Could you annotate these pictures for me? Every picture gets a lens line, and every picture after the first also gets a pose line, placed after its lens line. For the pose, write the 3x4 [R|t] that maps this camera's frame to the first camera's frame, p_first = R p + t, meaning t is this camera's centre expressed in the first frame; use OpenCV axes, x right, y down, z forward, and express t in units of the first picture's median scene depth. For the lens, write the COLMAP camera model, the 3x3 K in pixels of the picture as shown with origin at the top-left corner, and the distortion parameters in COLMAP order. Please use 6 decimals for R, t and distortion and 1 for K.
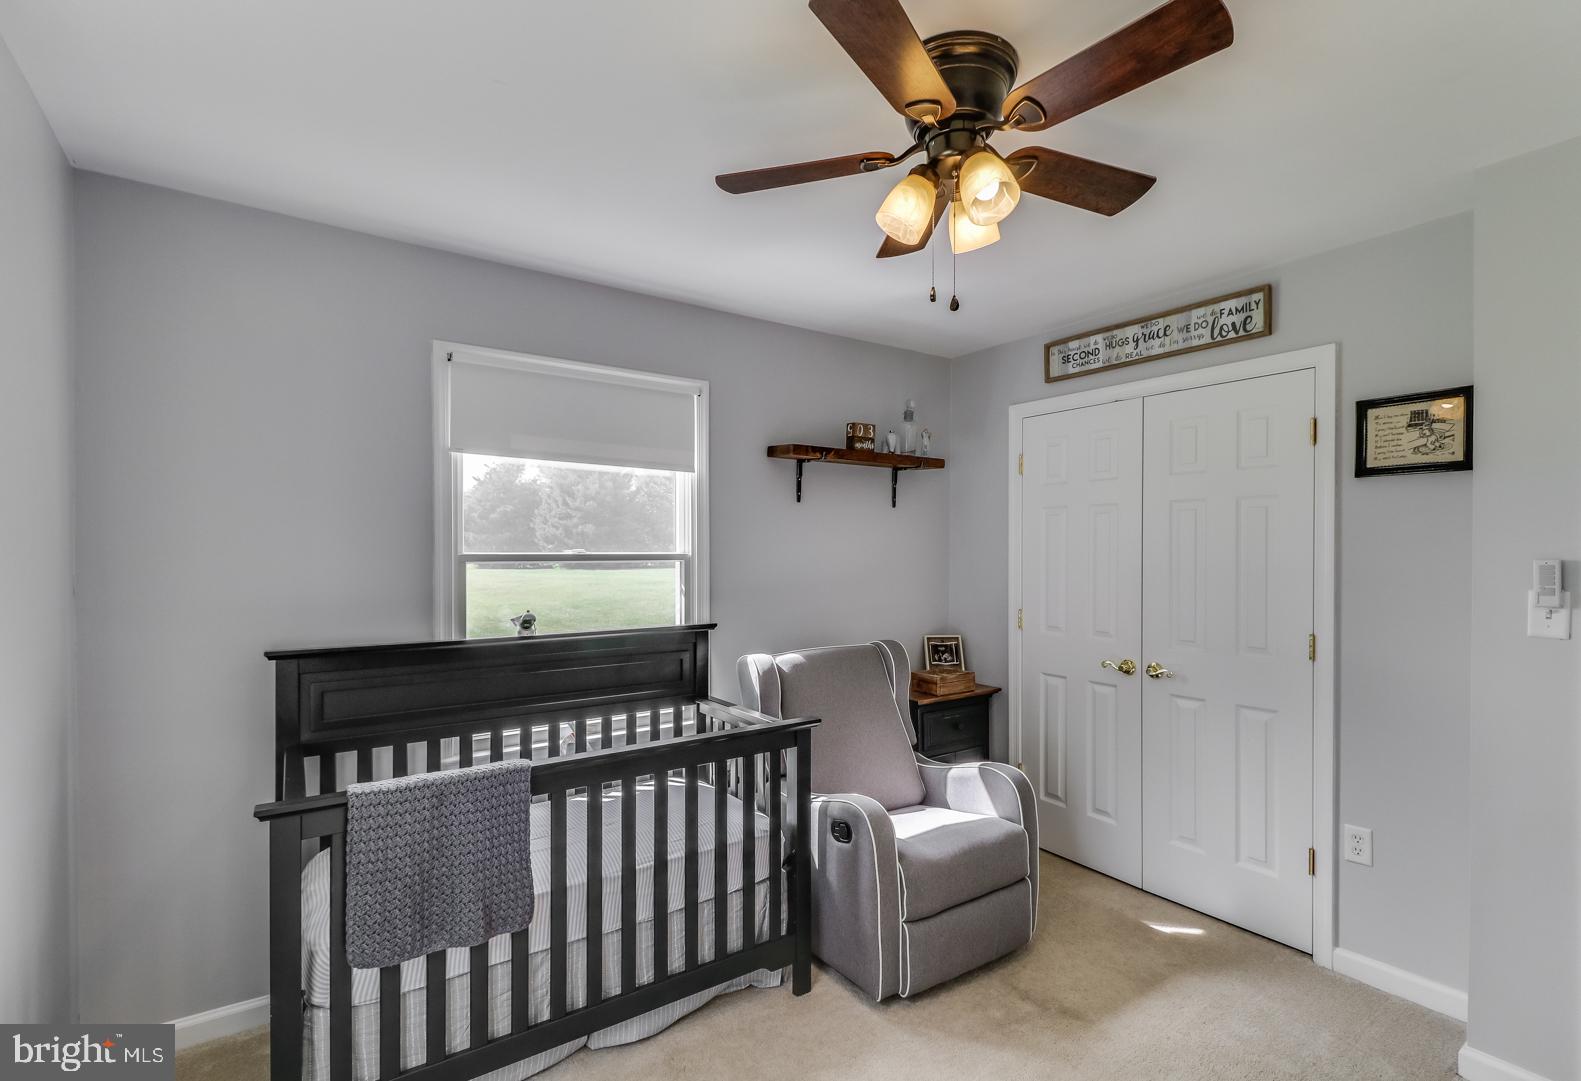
lens RADIAL K [[738.0, 0, 791.6], [0, 738.0, 556.0], [0, 0, 1]] dist [0.000174, -0.000046]
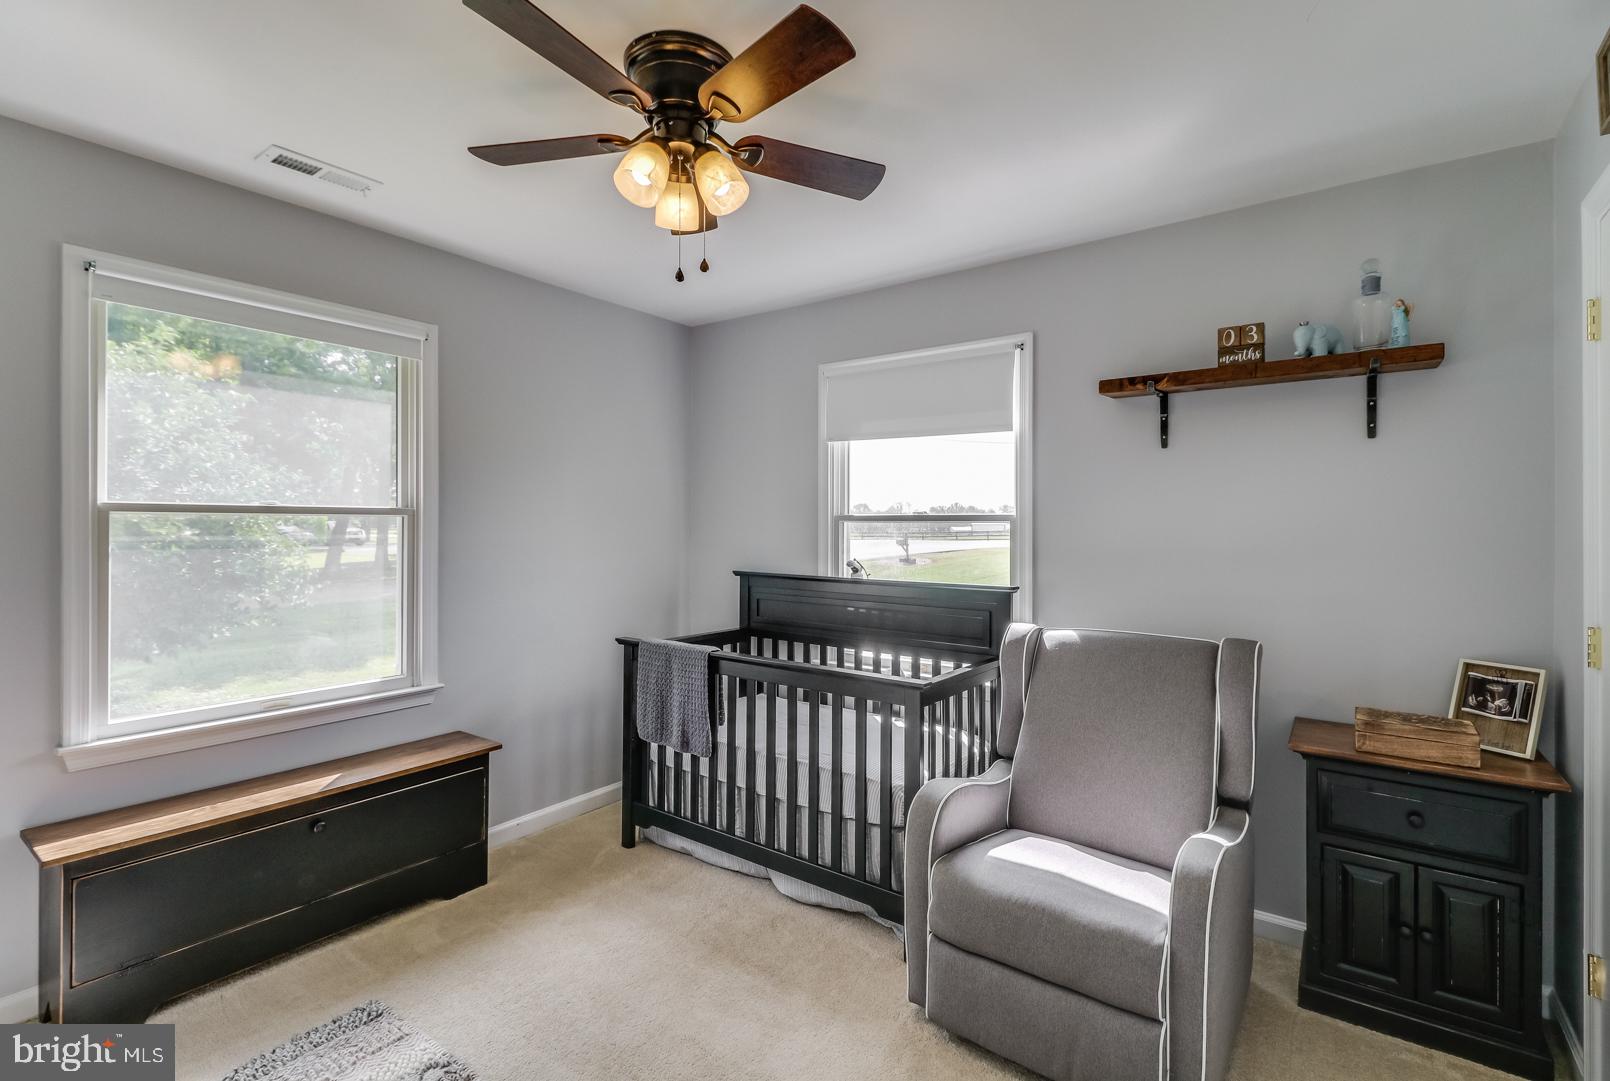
lens RADIAL K [[735.1, 0, 808.0], [0, 735.1, 520.4], [0, 0, 1]] dist [0.001842, -0.000154]
pose [[0.308705, 0.000009, -0.951158, 0.703114], [-0.007903, 0.999966, -0.002556, 0.010257], [0.951125, 0.008306, 0.308695, 0.443722]]
